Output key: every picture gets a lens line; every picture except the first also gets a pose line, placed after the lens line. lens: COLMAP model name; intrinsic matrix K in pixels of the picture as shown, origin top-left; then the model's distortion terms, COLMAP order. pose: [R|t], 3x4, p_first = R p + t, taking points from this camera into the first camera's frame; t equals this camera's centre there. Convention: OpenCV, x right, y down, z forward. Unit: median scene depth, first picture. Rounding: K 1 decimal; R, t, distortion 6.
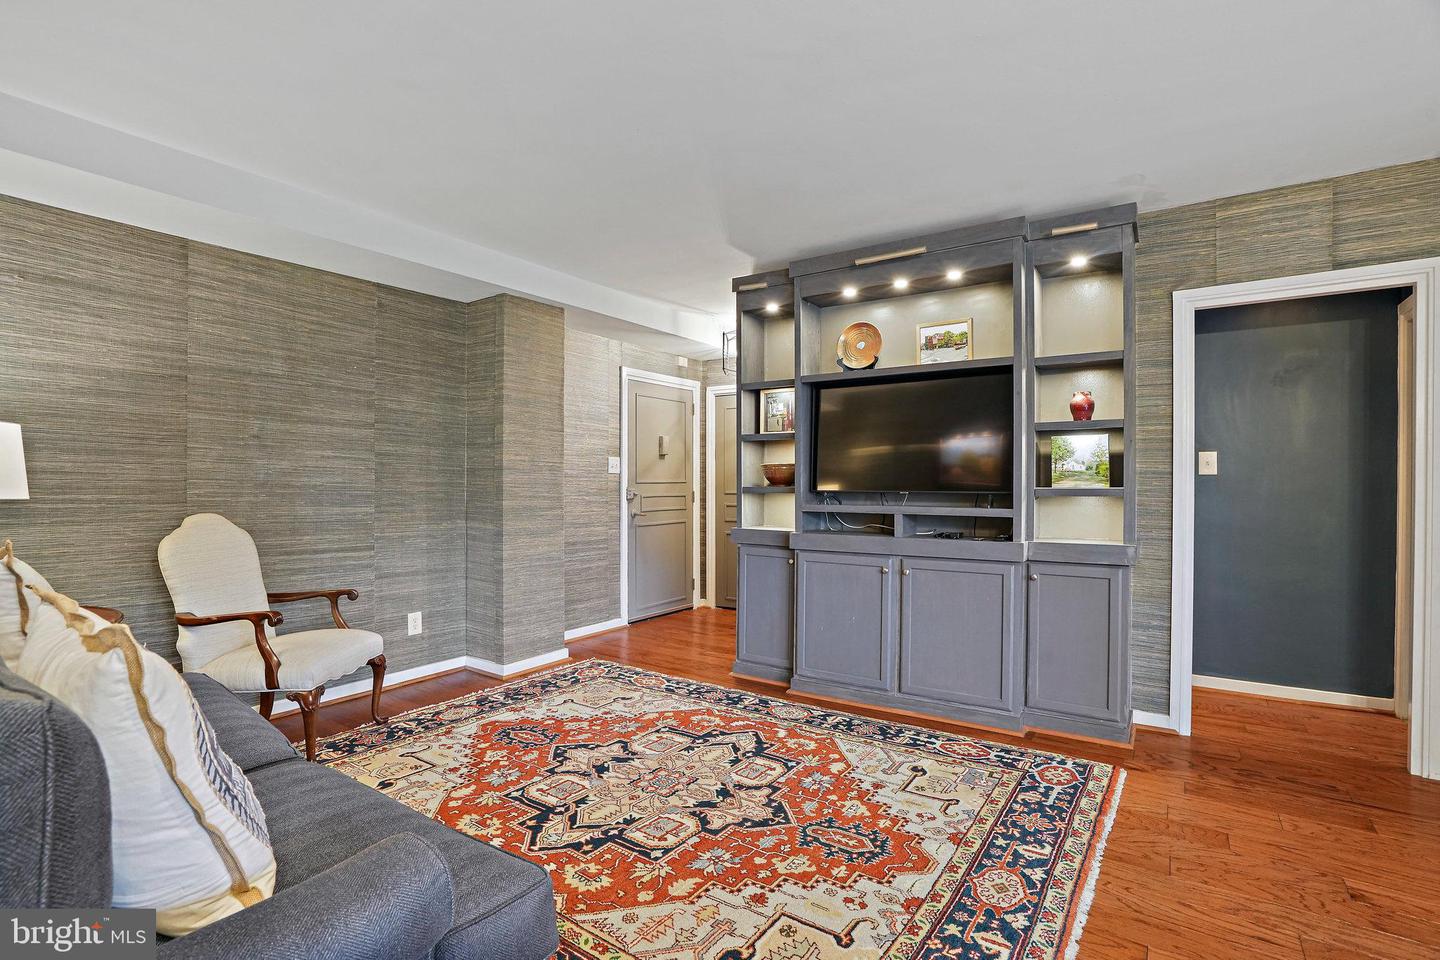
lens RADIAL K [[688.5, 0, 700.9], [0, 688.5, 483.3], [0, 0, 1]] dist [-0.043803, 0.015445]
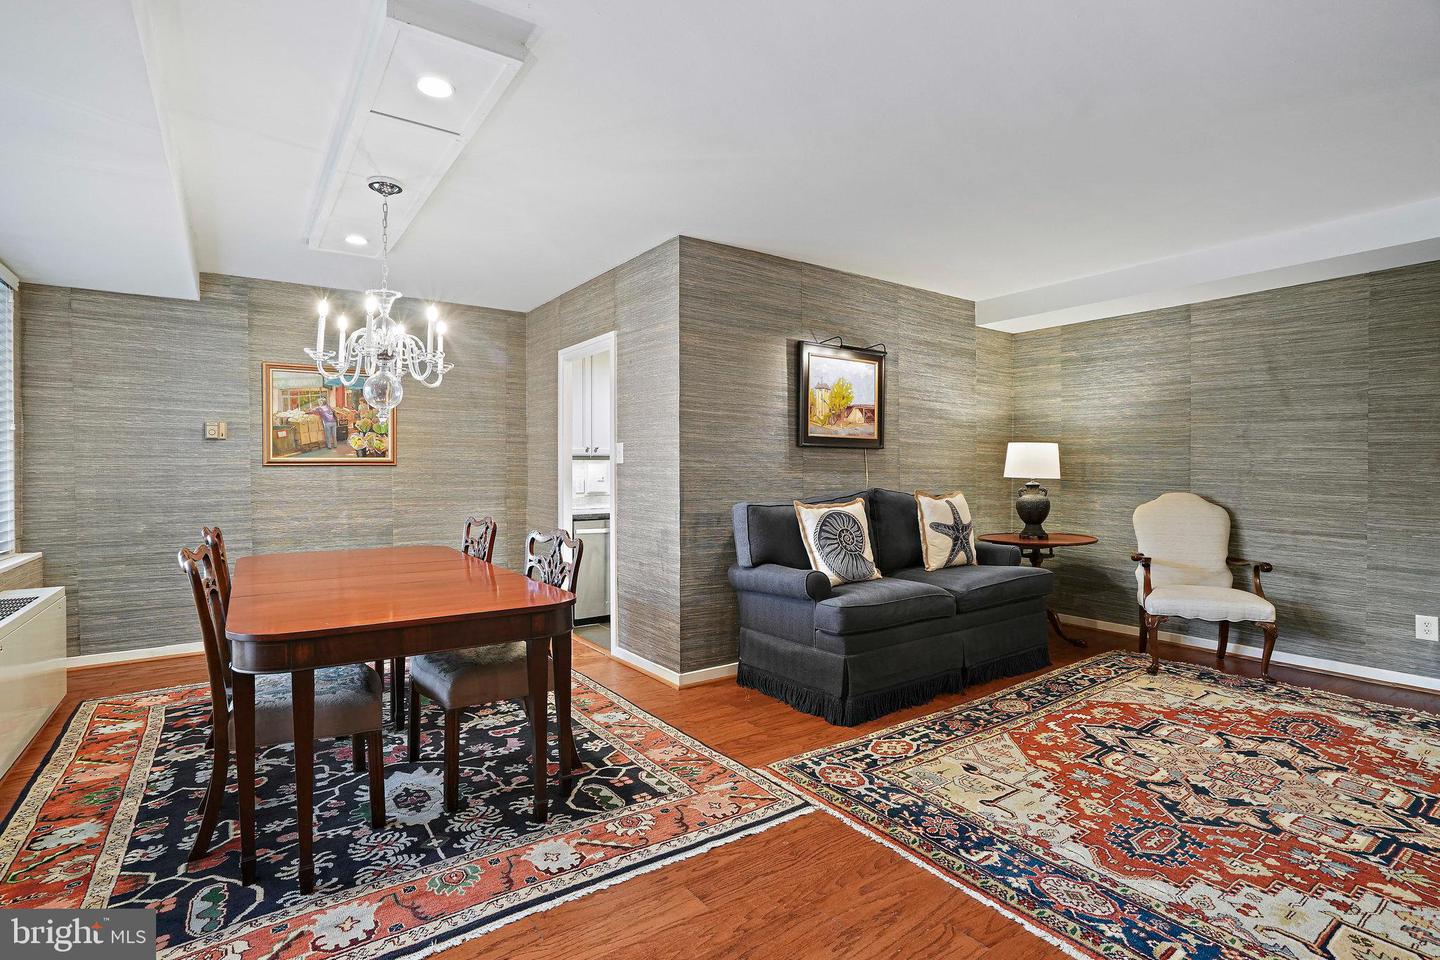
lens RADIAL K [[688.5, 0, 716.1], [0, 688.5, 482.2], [0, 0, 1]] dist [-0.043803, 0.015445]
pose [[-0.341485, 0.015660, -0.939757, 1.128841], [-0.006541, 0.999797, 0.019037, 0.001060], [0.939865, 0.012648, -0.341313, 0.631624]]
